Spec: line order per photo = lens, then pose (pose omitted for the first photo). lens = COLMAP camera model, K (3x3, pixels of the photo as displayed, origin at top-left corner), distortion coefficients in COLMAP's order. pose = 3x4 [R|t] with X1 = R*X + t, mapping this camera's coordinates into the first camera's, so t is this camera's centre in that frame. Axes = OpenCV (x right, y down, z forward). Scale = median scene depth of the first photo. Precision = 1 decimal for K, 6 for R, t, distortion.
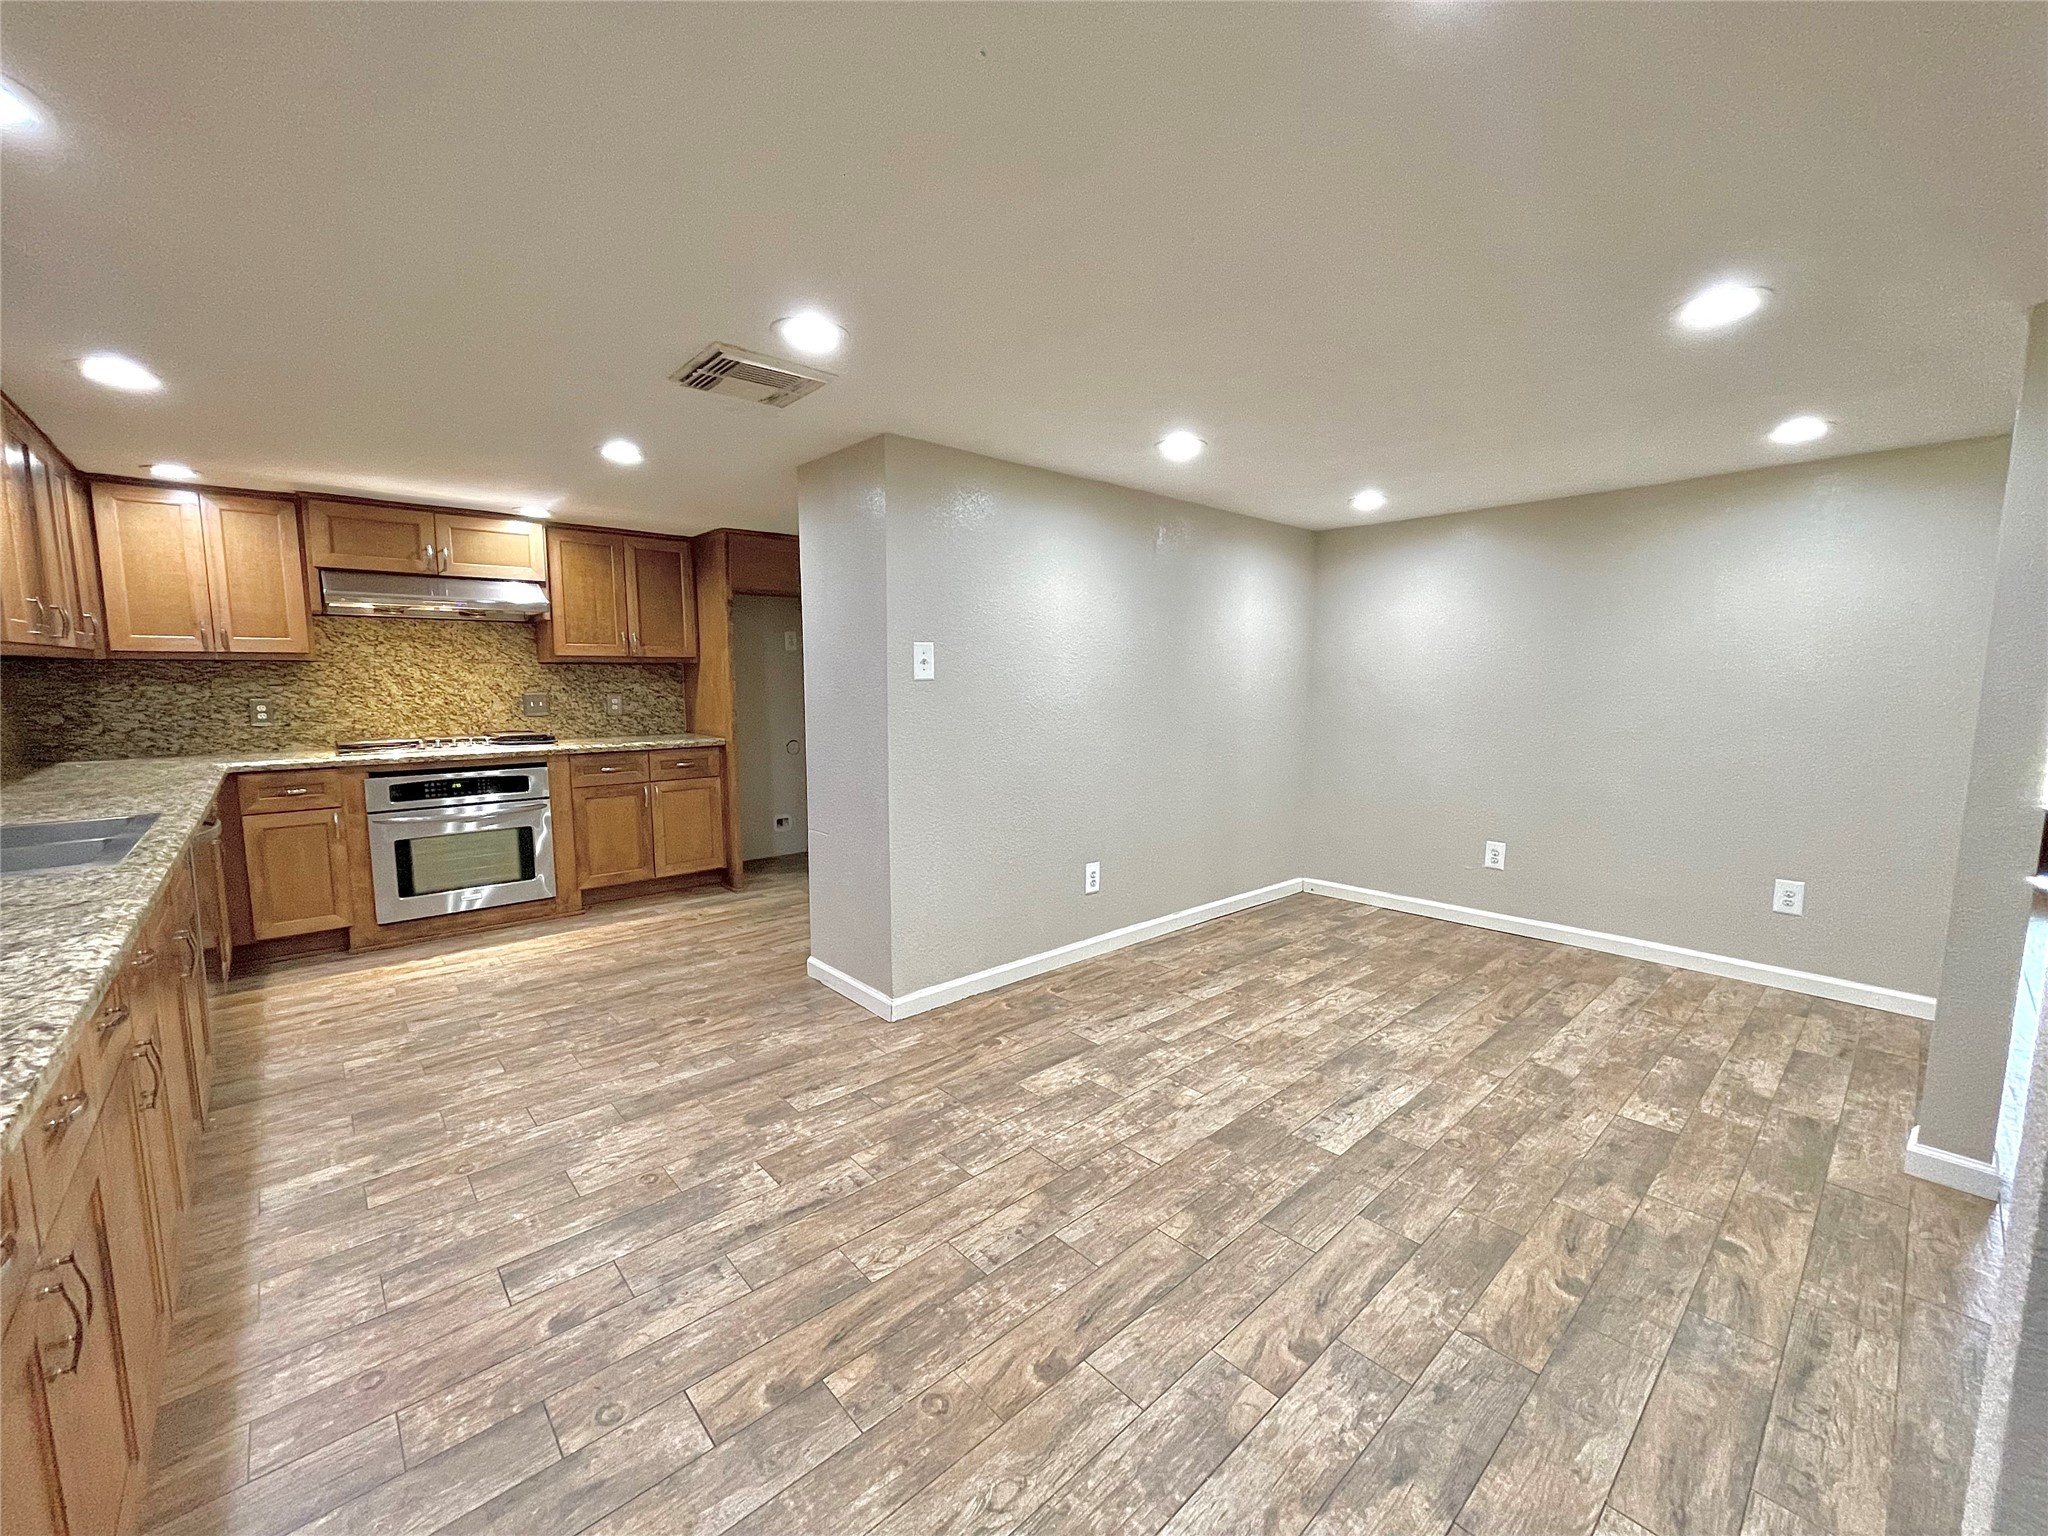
lens RADIAL K [[824.7, 0, 1025.8], [0, 824.7, 769.7], [0, 0, 1]] dist [-0.004138, 0.000311]
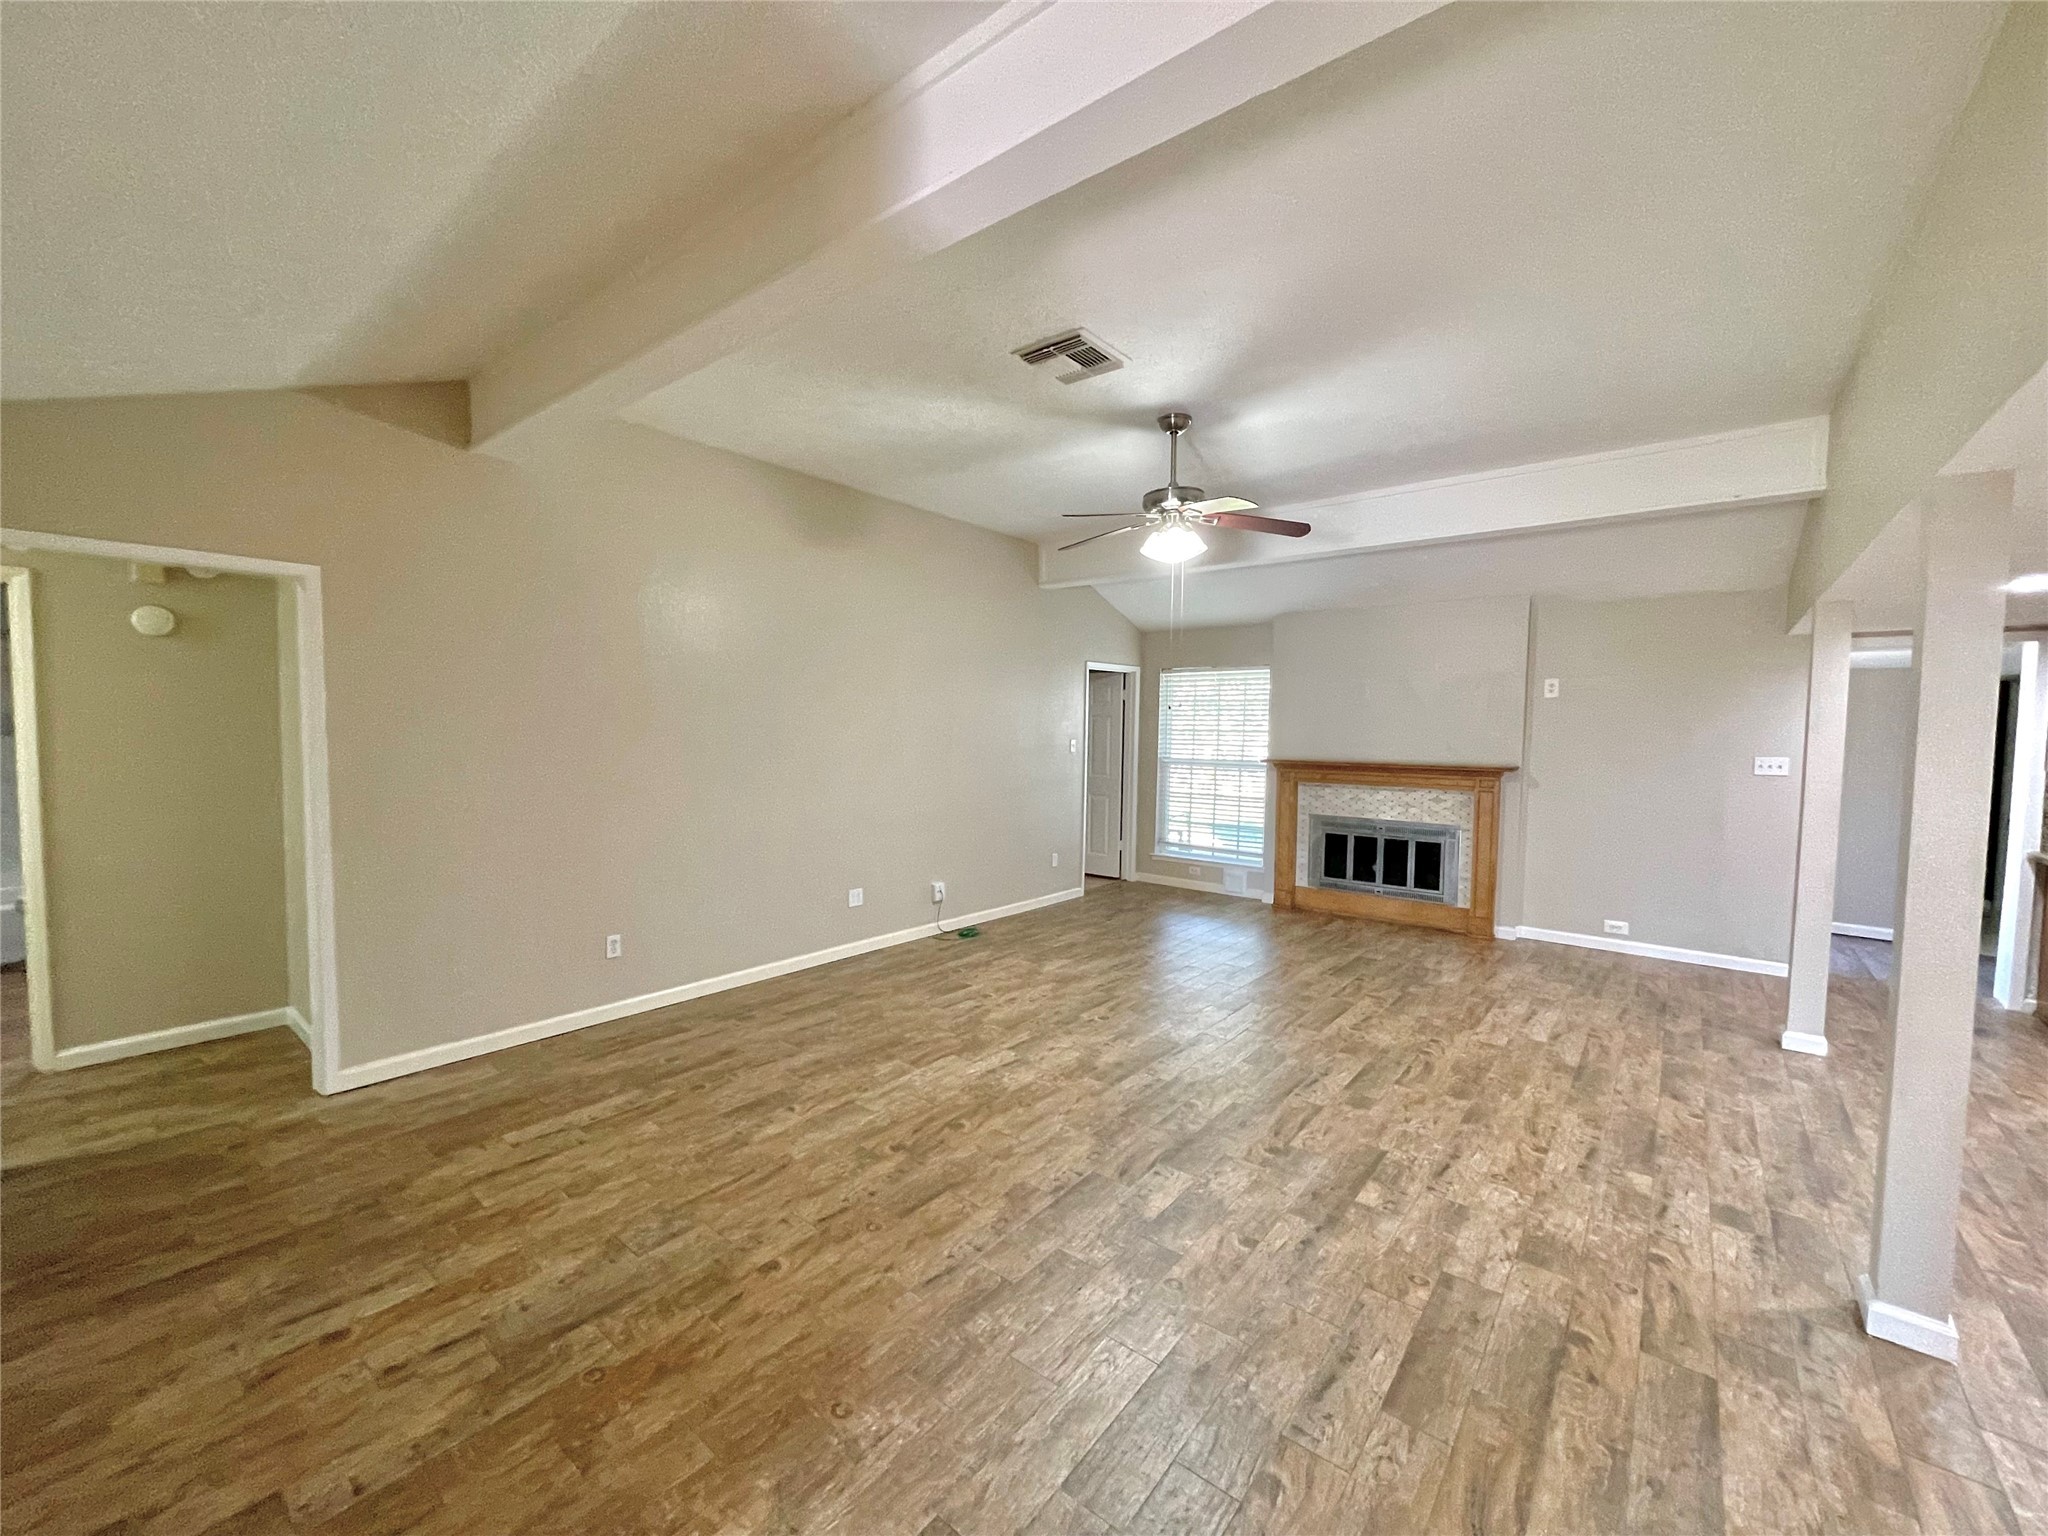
lens RADIAL K [[824.7, 0, 1024.3], [0, 824.7, 768.1], [0, 0, 1]] dist [-0.004138, 0.000311]
pose [[-0.986916, -0.004572, -0.161170, 1.376623], [-0.032330, 0.984908, 0.170033, -0.178614], [0.157960, 0.173019, -0.972169, 0.987870]]
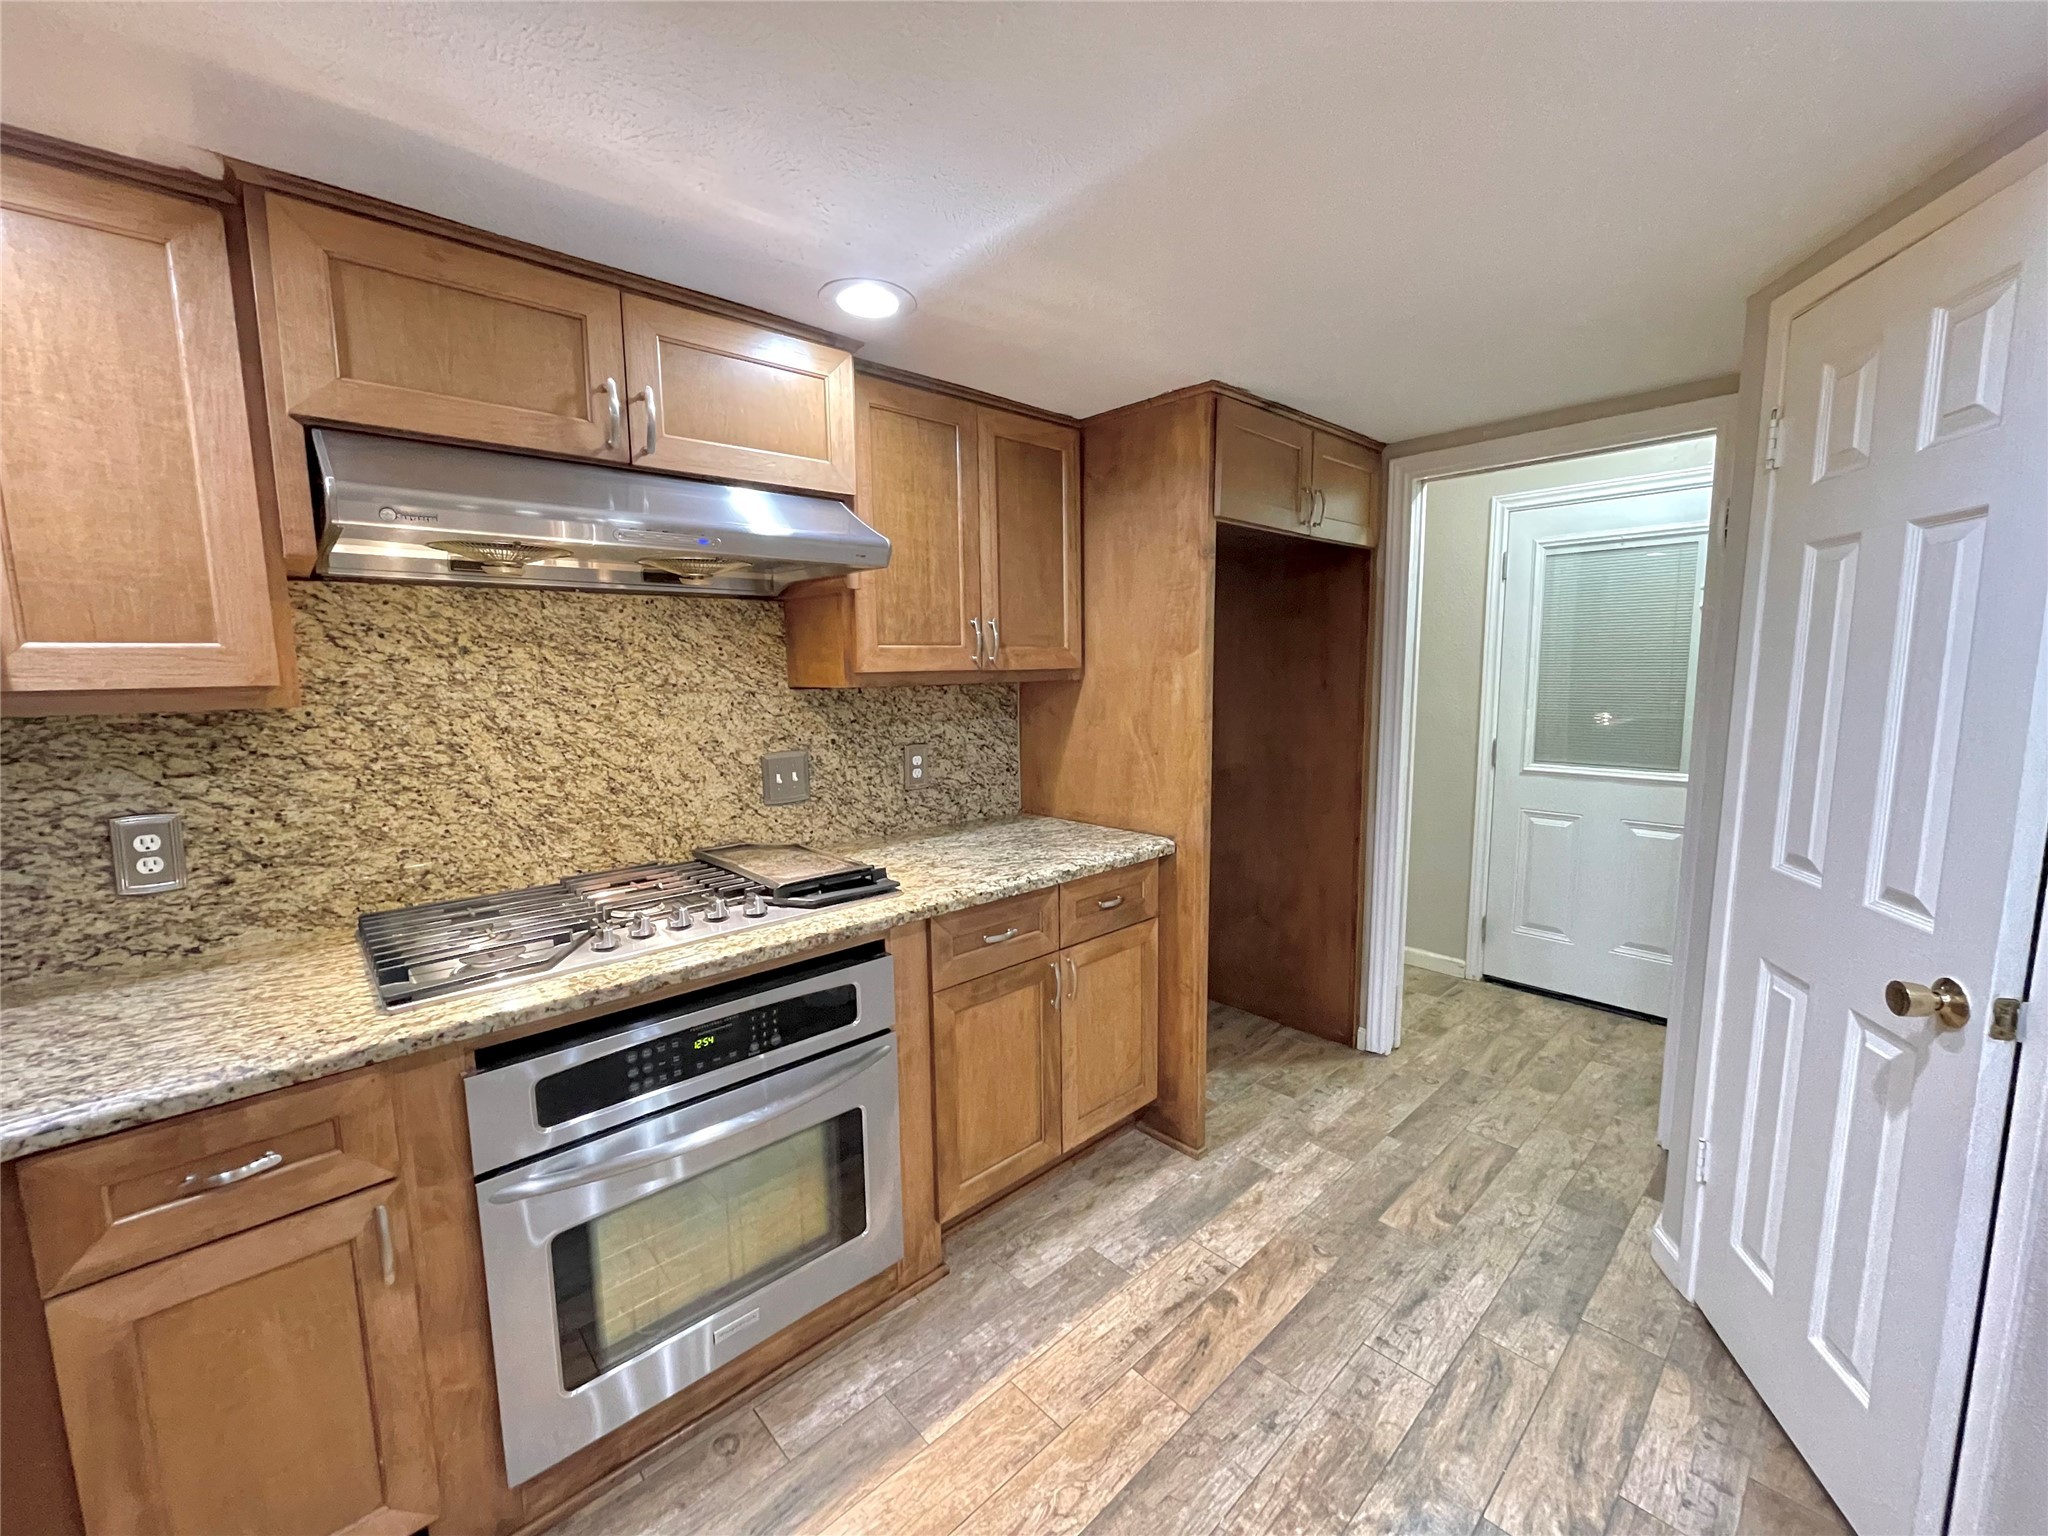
lens RADIAL K [[824.7, 0, 1023.3], [0, 824.7, 769.0], [0, 0, 1]] dist [-0.004138, 0.000311]
pose [[0.999707, -0.018575, 0.015492, -0.624593], [0.018467, 0.999805, 0.007055, -0.113728], [-0.015620, -0.006767, 0.999855, 0.717261]]
